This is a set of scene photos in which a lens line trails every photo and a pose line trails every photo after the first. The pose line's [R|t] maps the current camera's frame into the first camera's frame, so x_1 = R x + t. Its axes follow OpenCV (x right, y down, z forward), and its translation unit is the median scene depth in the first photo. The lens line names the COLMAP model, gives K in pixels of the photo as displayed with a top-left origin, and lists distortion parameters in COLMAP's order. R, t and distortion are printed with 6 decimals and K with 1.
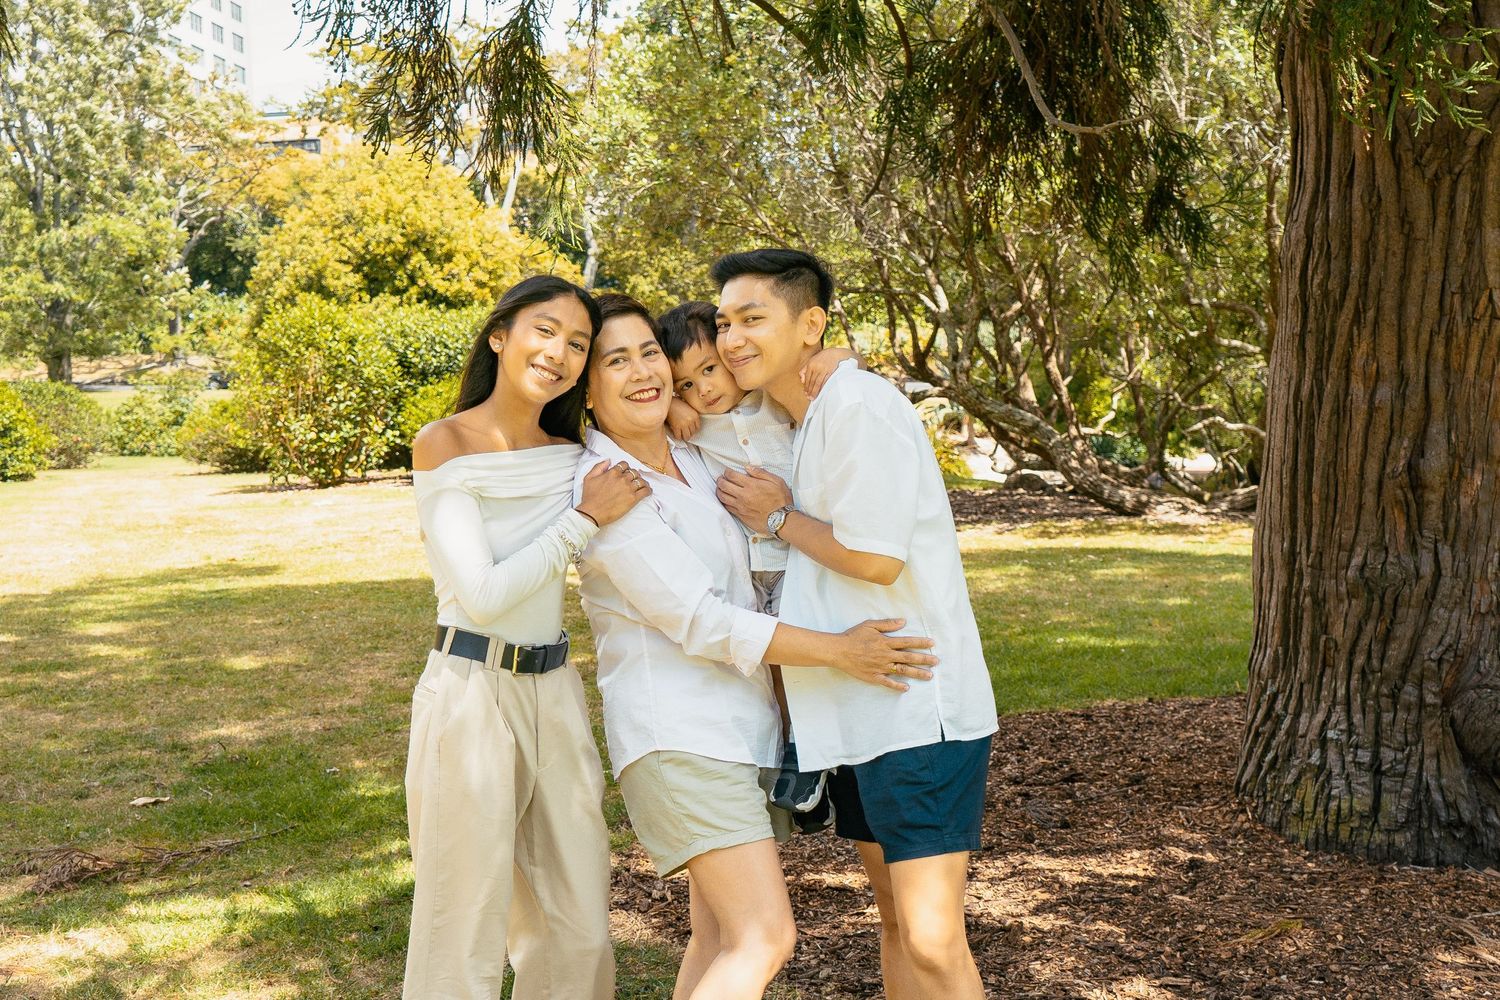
lens RADIAL K [[1892.6, 0, 761.3], [0, 1892.6, 508.6], [0, 0, 1]] dist [0.009164, 0.000000]
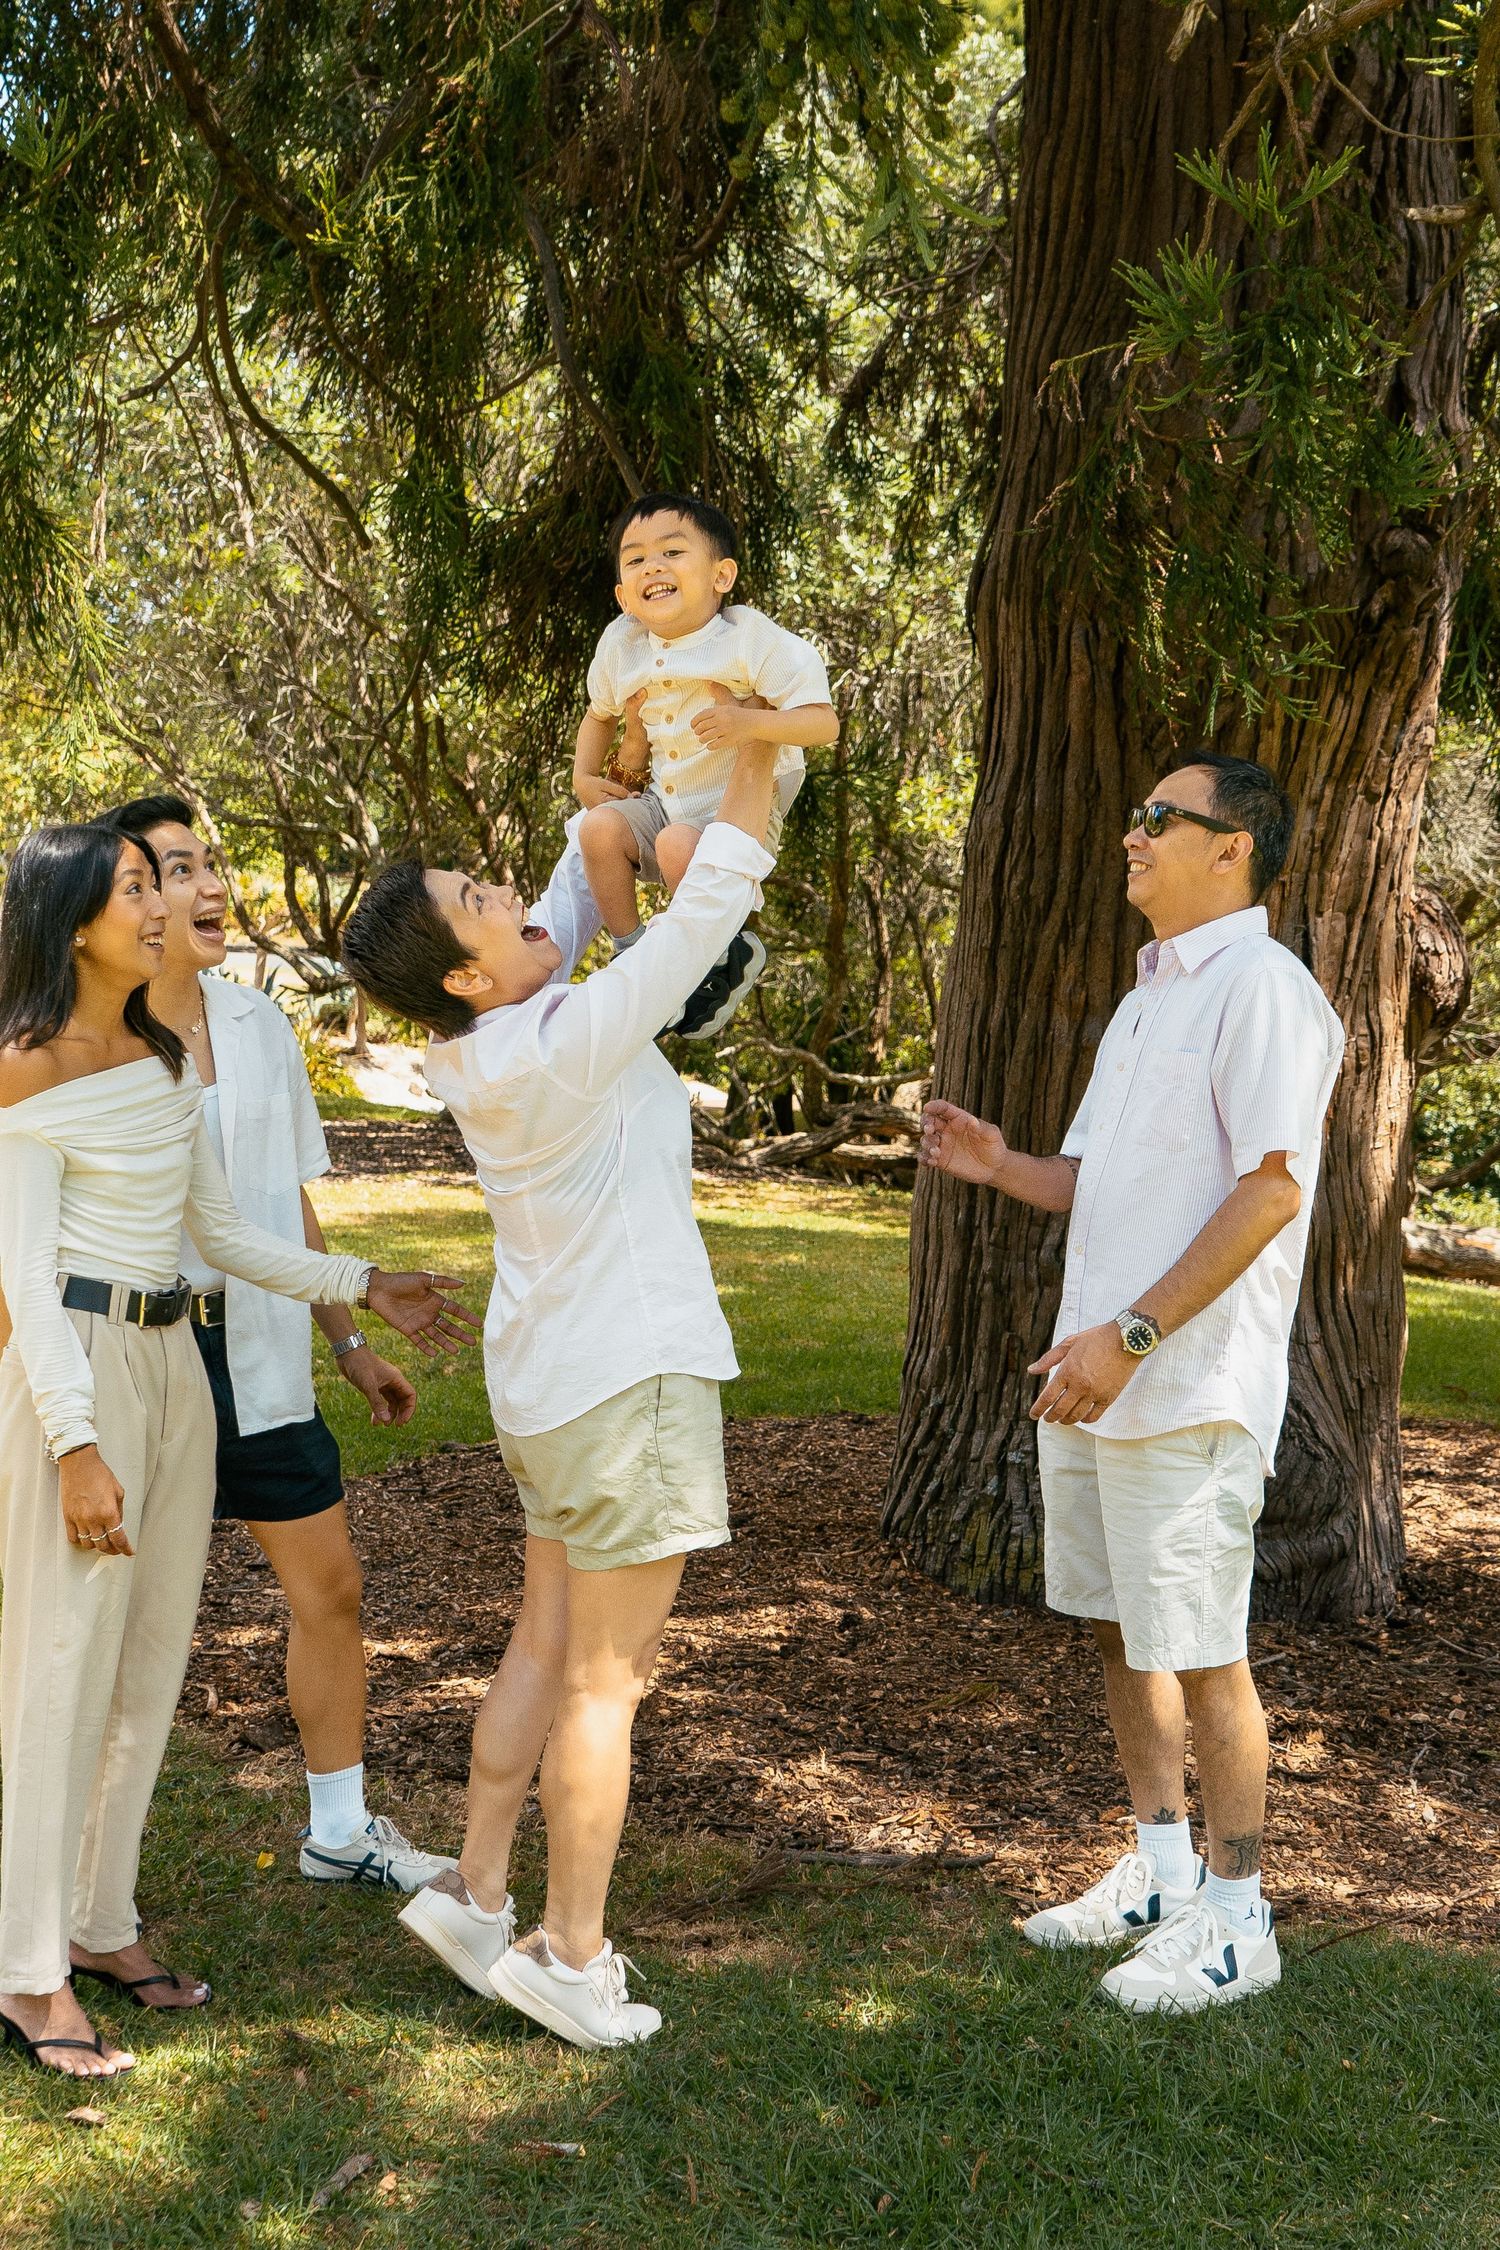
lens RADIAL K [[2838.9, 0, 783.9], [0, 2838.9, 1173.7], [0, 0, 1]] dist [0.009164, 0.000000]
pose [[0.962541, 0.034494, 0.268932, -0.111207], [-0.036750, 0.999319, 0.003359, 0.000334], [-0.268633, -0.013116, 0.963153, -0.111832]]
